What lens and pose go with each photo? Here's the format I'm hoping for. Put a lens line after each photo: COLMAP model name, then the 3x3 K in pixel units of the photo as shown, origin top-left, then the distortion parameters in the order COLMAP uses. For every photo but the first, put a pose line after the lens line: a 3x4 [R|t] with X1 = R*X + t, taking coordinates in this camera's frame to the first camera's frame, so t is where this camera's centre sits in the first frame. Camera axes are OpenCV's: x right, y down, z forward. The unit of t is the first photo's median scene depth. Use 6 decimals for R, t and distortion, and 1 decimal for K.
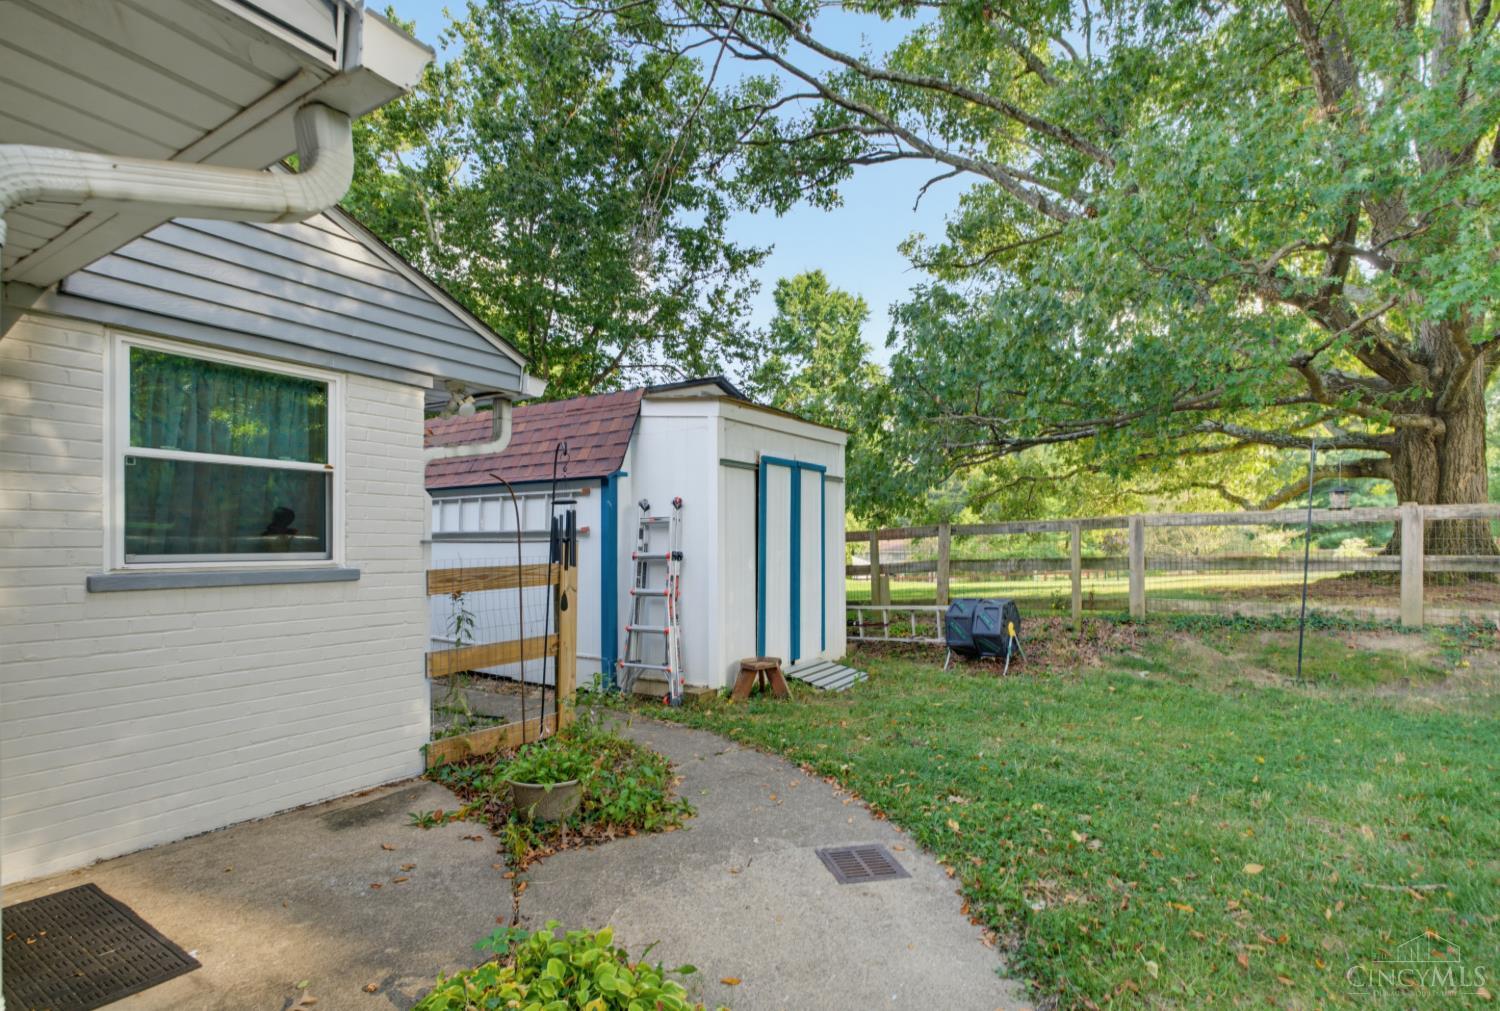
lens RADIAL K [[721.7, 0, 760.2], [0, 721.7, 533.5], [0, 0, 1]] dist [-0.014347, 0.005899]
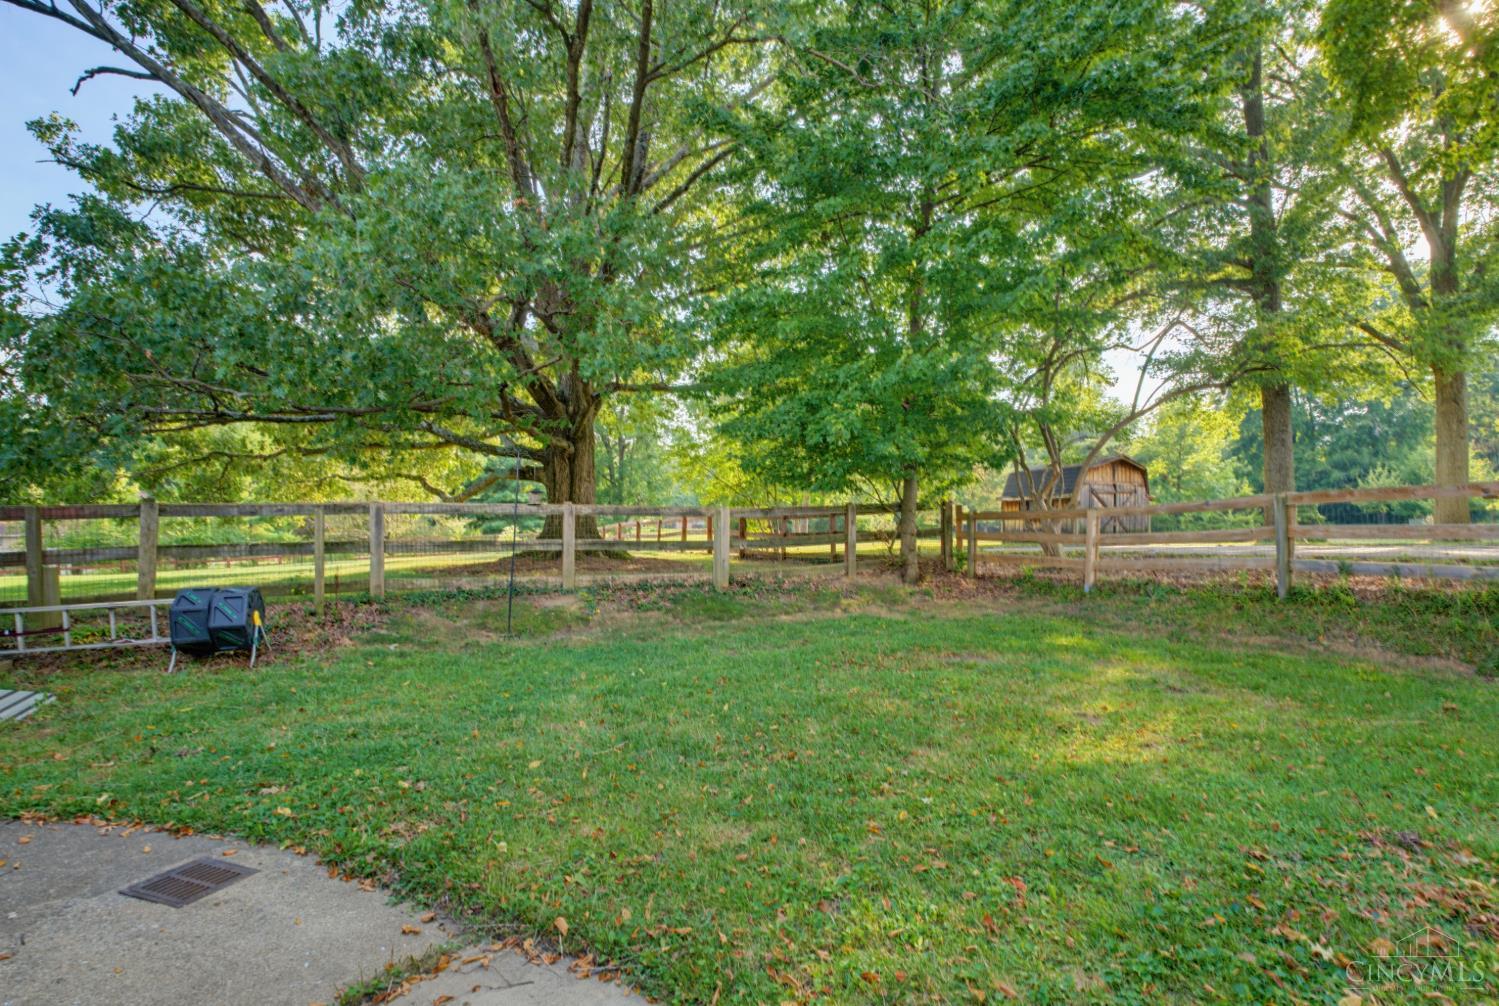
lens RADIAL K [[702.0, 0, 749.5], [0, 702.0, 503.0], [0, 0, 1]] dist [-0.002943, -0.000064]
pose [[0.506958, 0.042663, 0.860914, -0.105285], [-0.024111, 0.999085, -0.035313, -0.000830], [-0.861634, -0.002856, 0.507523, -0.018138]]
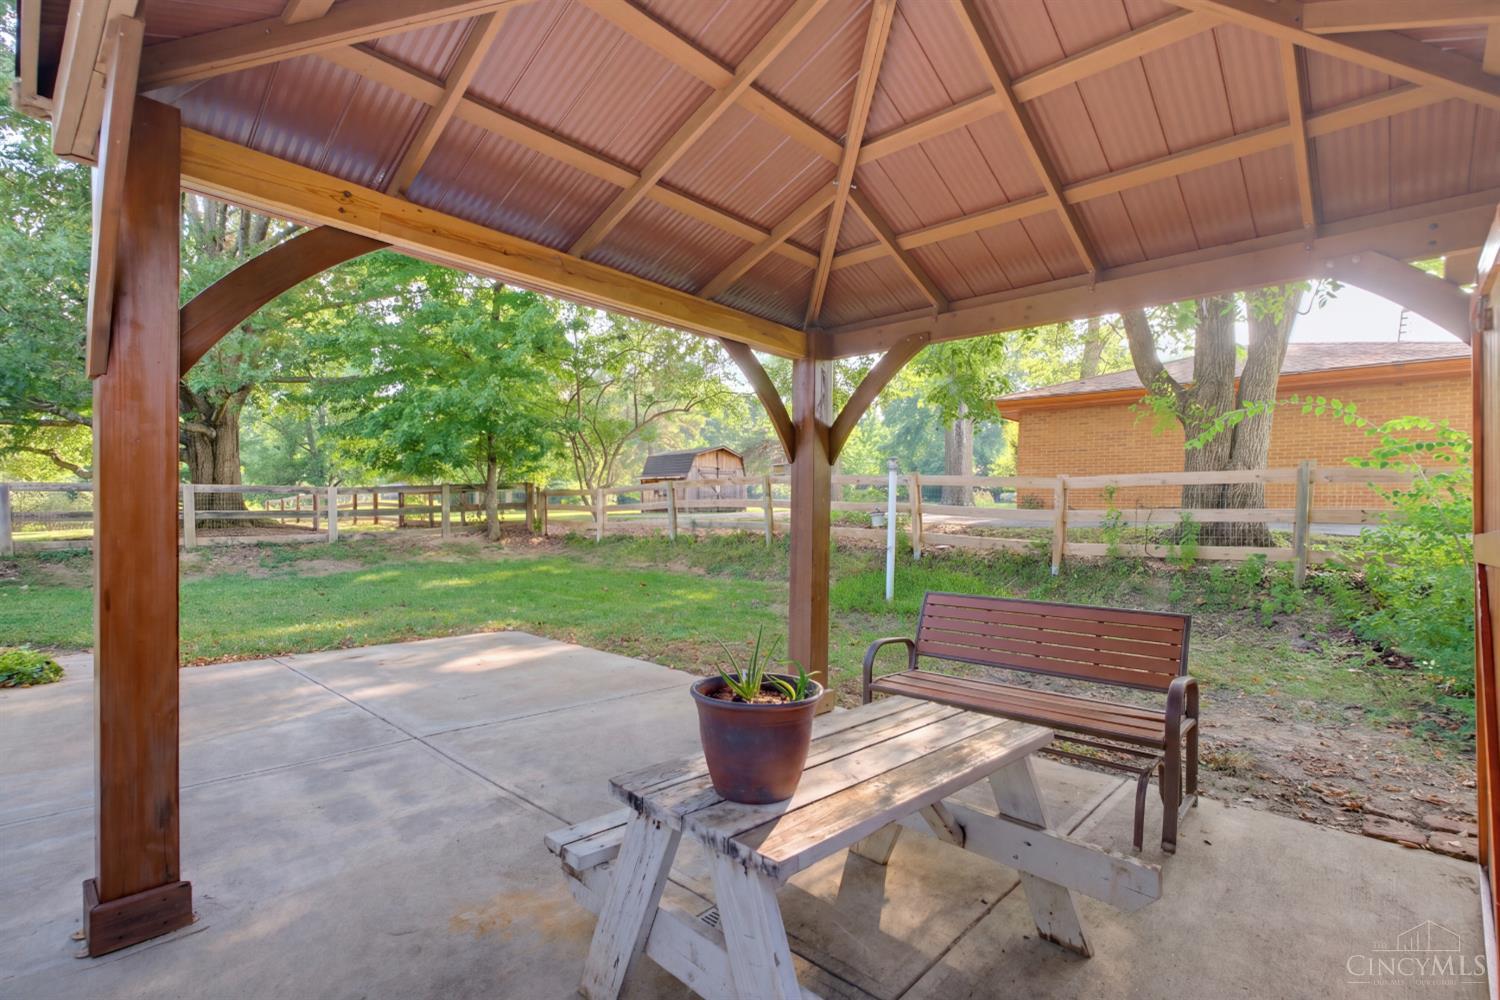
lens RADIAL K [[702.4, 0, 750.0], [0, 702.4, 500.0], [0, 0, 1]] dist [-0.002943, -0.000064]
pose [[0.182452, 0.016270, 0.983080, -0.684243], [-0.029441, 0.999505, -0.011078, -0.018154], [-0.982774, -0.026922, 0.182841, -0.850105]]
